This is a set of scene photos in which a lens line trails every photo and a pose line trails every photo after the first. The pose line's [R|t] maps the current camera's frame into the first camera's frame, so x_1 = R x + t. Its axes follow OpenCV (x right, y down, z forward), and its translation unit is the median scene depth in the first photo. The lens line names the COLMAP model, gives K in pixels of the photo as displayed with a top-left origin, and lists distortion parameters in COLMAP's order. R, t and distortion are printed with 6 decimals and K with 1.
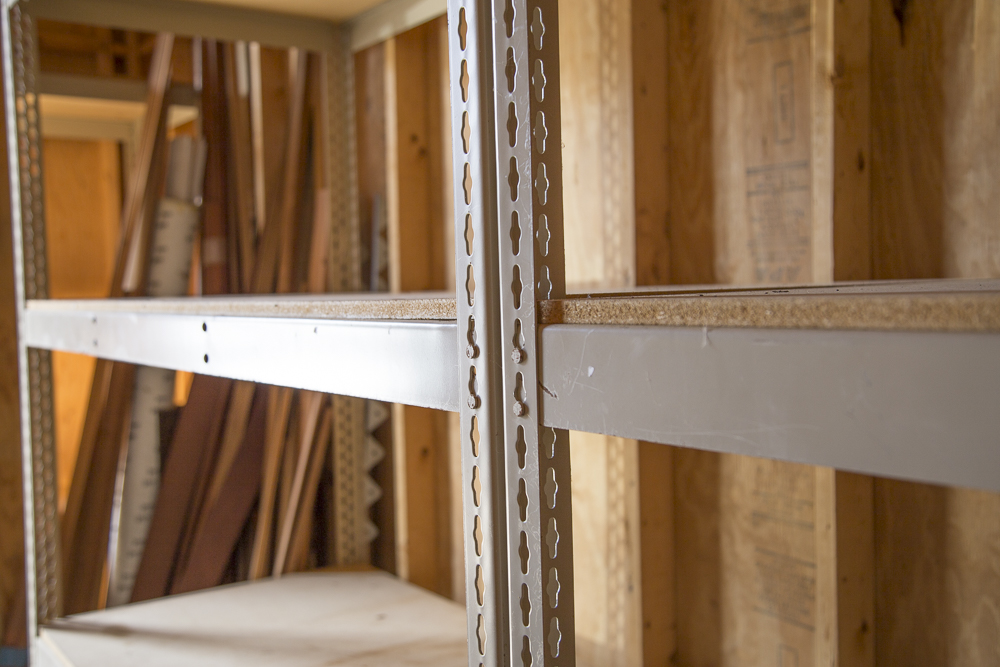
lens RADIAL K [[1031.1, 0, 504.6], [0, 1031.1, 339.1], [0, 0, 1]] dist [0.037634, 0.000000]
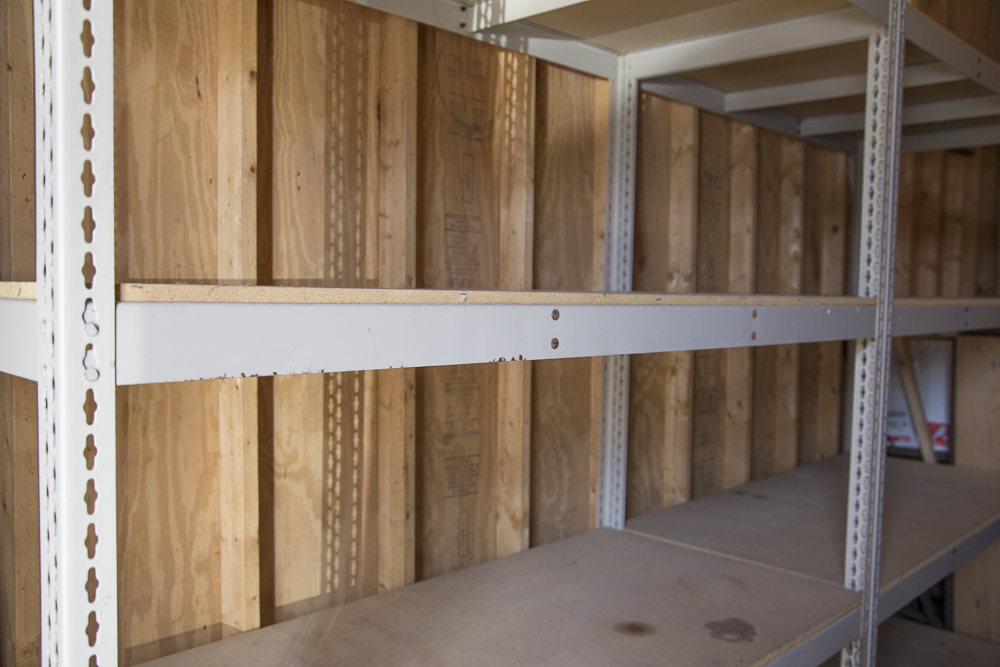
lens RADIAL K [[866.7, 0, 494.3], [0, 866.7, 336.4], [0, 0, 1]] dist [-0.043440, 0.048338]
pose [[-0.178147, -0.033066, 0.983448, -1.026476], [0.031665, 0.998725, 0.039316, -0.028839], [-0.983494, 0.038145, -0.176873, 1.136283]]
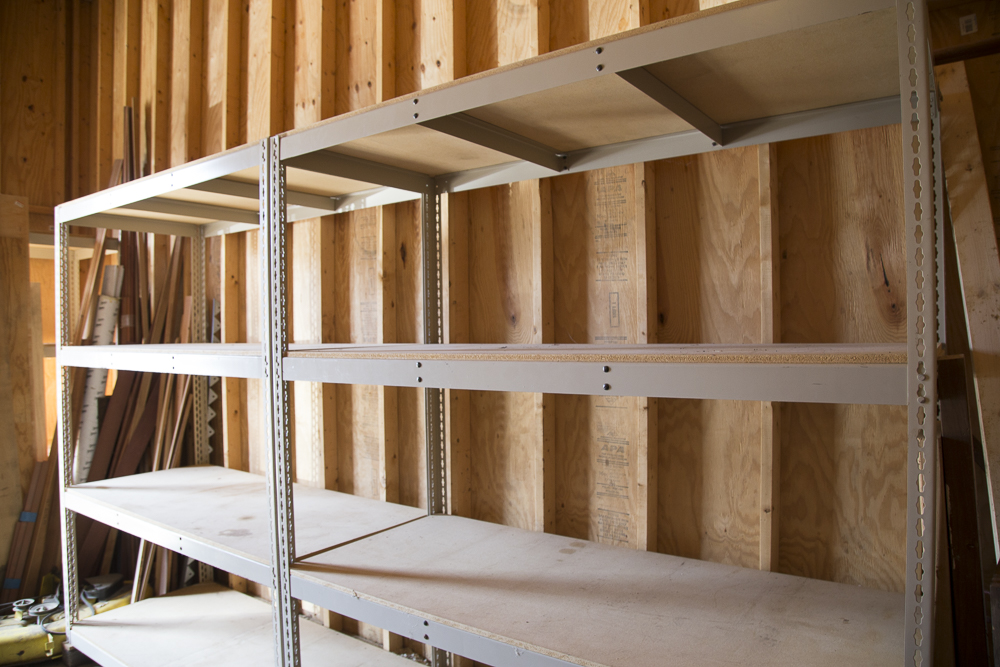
lens RADIAL K [[672.1, 0, 501.7], [0, 672.1, 335.9], [0, 0, 1]] dist [-0.129774, 0.062326]
pose [[0.943229, 0.008795, 0.332026, -0.009794], [0.005975, 0.999038, -0.043436, 0.009973], [-0.332089, 0.042954, 0.942270, -0.845267]]
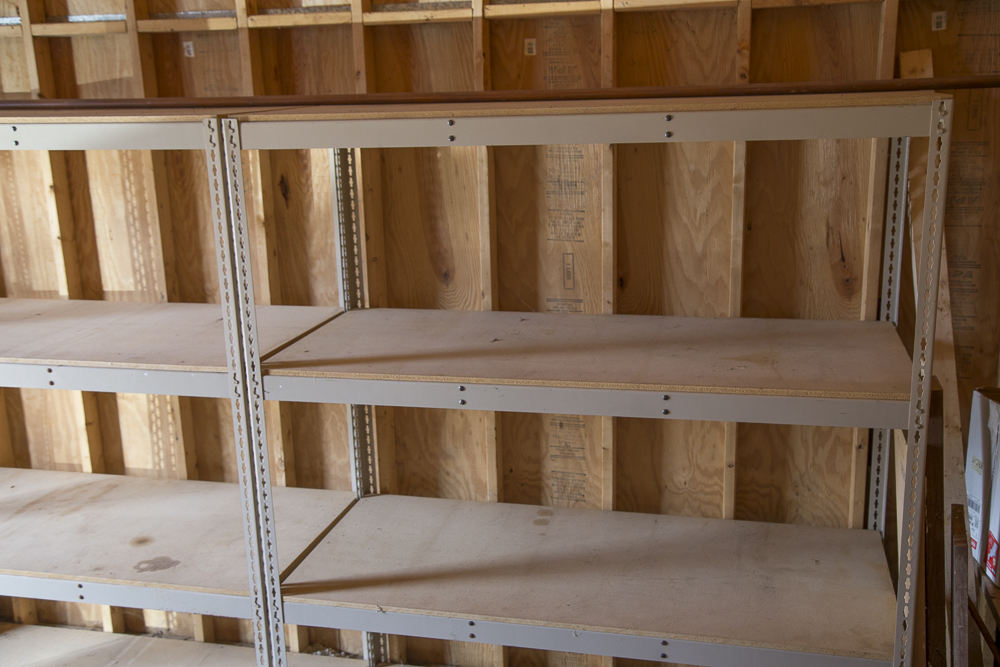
lens RADIAL K [[1031.1, 0, 501.8], [0, 1031.1, 342.4], [0, 0, 1]] dist [0.037634, 0.000000]
pose [[0.756614, -0.156527, 0.634851, -0.735011], [0.038470, 0.979898, 0.195753, -0.365677], [-0.652730, -0.123687, 0.747426, -1.066717]]
